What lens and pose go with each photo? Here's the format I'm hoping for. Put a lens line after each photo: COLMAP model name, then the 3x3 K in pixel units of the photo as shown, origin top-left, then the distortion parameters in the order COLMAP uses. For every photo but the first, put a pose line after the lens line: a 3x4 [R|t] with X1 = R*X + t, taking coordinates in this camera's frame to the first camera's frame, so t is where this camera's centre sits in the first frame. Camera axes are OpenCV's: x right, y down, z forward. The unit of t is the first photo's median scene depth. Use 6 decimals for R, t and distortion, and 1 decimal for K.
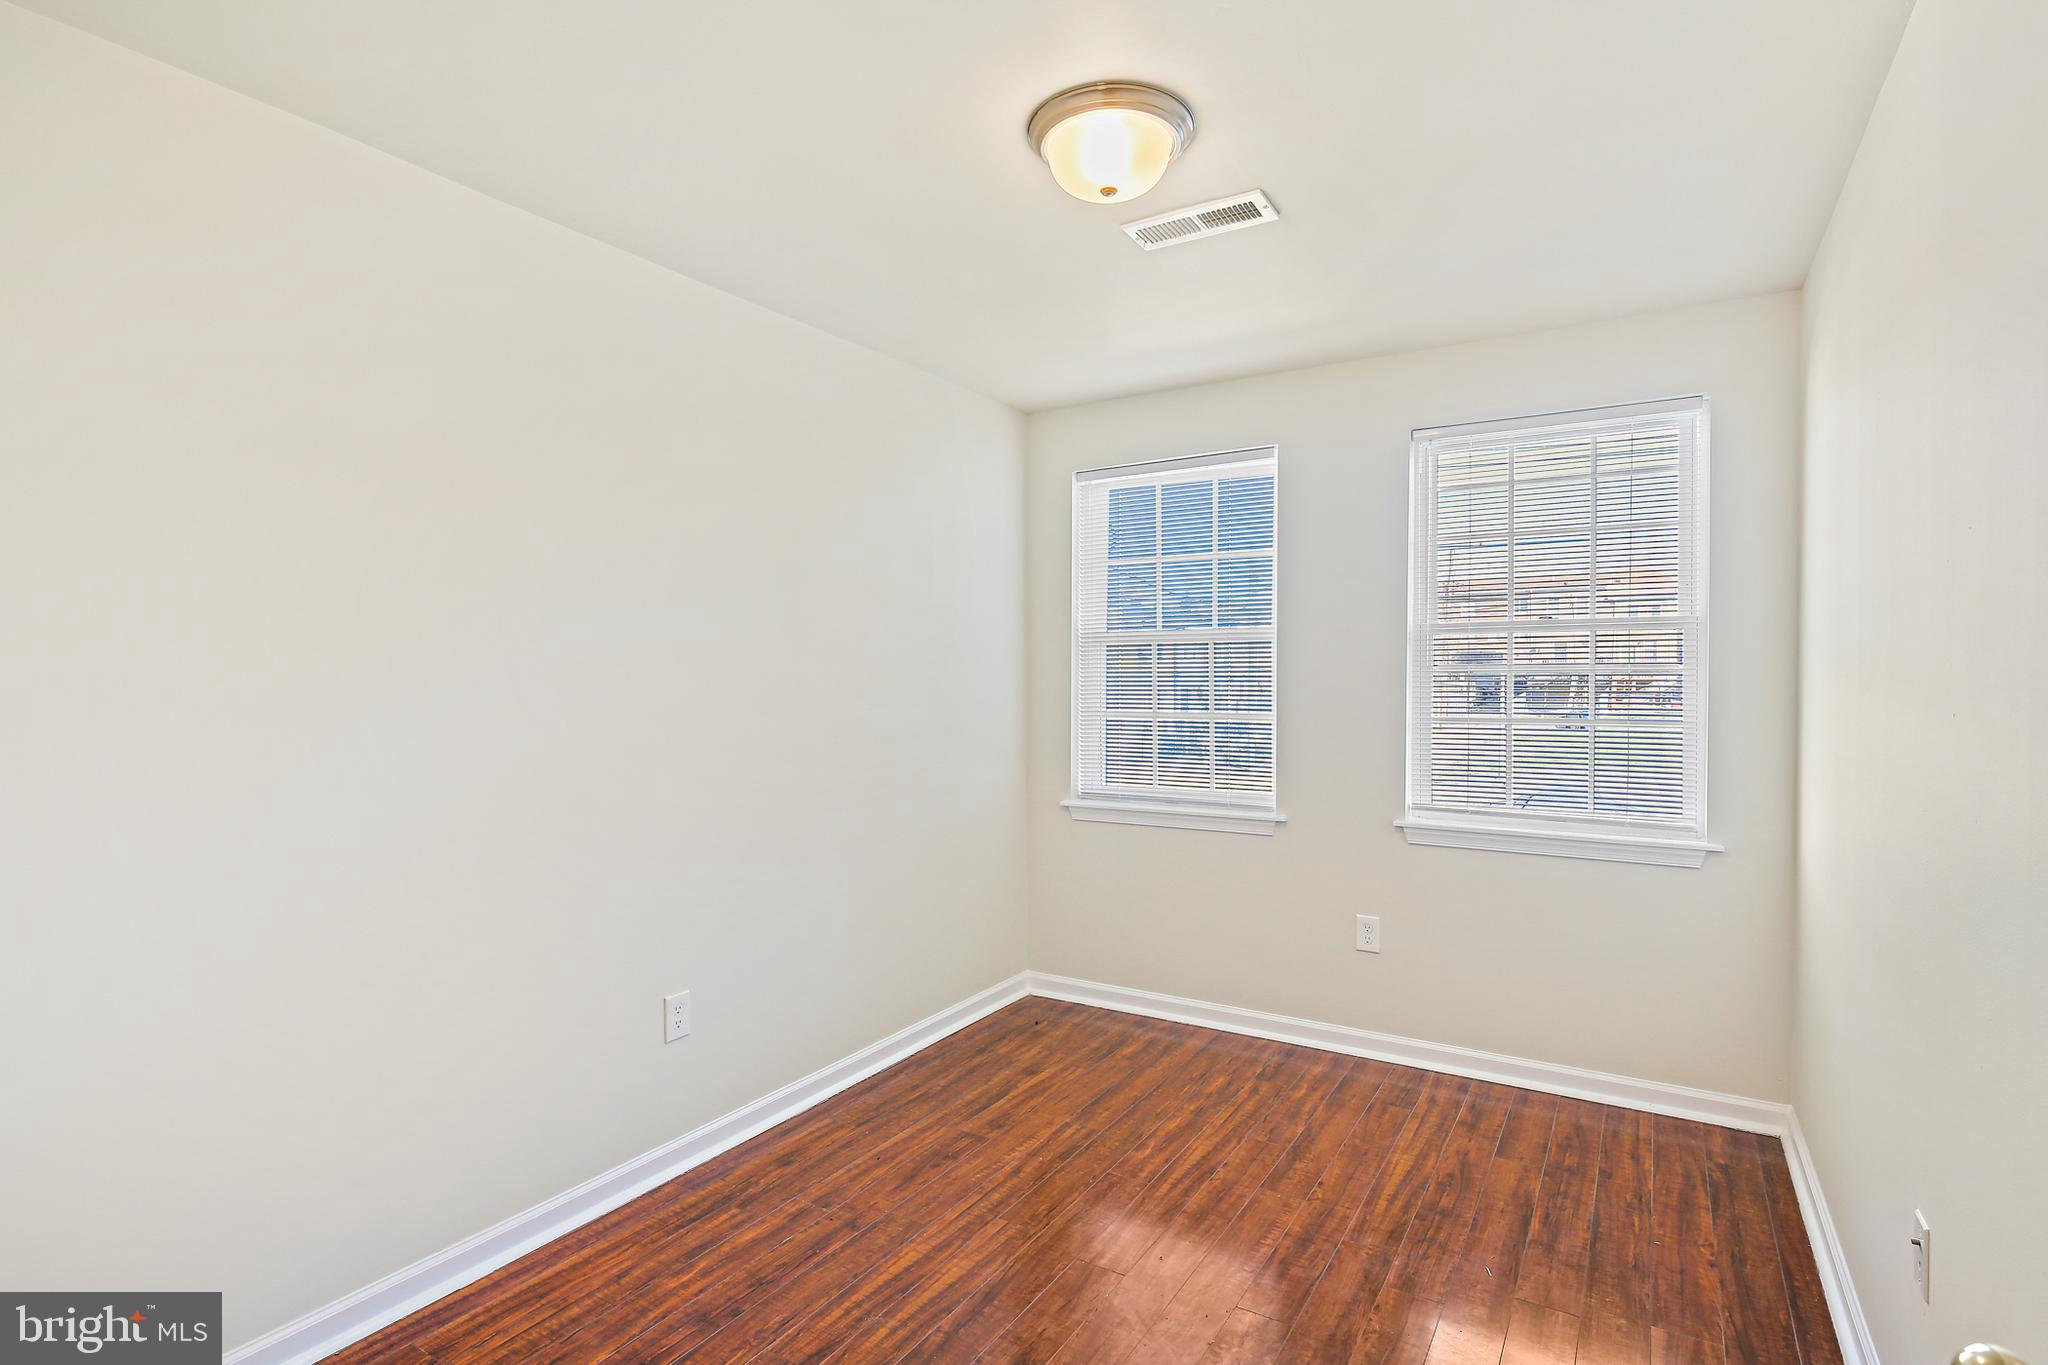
lens RADIAL K [[997.9, 0, 1023.7], [0, 997.9, 665.0], [0, 0, 1]] dist [0.001181, -0.001311]
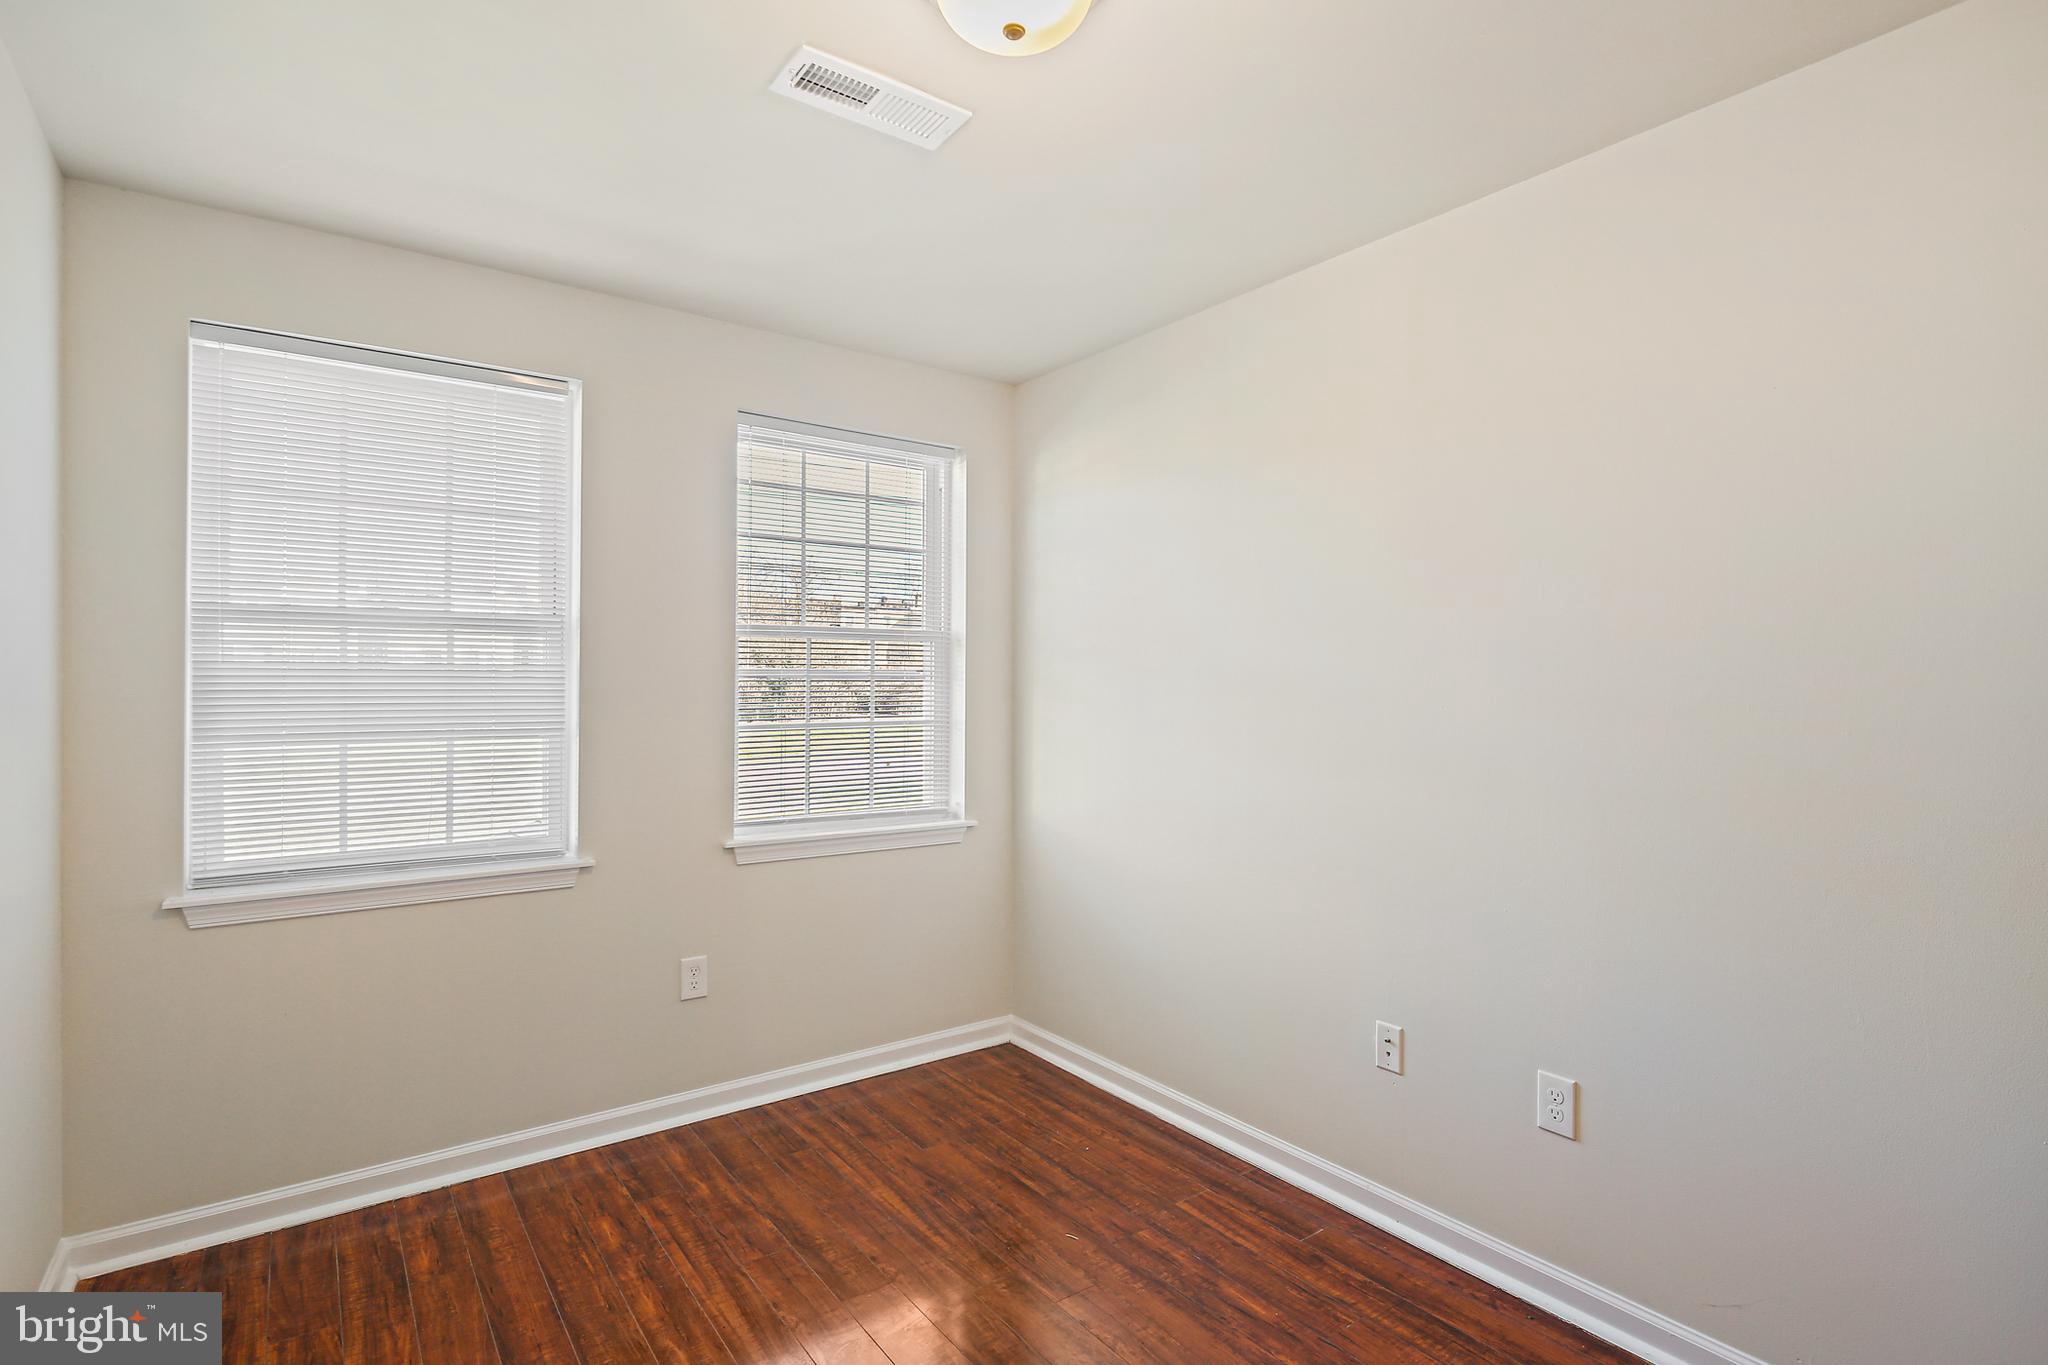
lens RADIAL K [[997.9, 0, 1023.7], [0, 997.9, 665.0], [0, 0, 1]] dist [0.001181, -0.001311]
pose [[0.384615, 0.019112, 0.922879, -0.416036], [-0.013863, 0.999792, -0.014927, 0.008596], [-0.922973, -0.007053, 0.384800, 0.481898]]
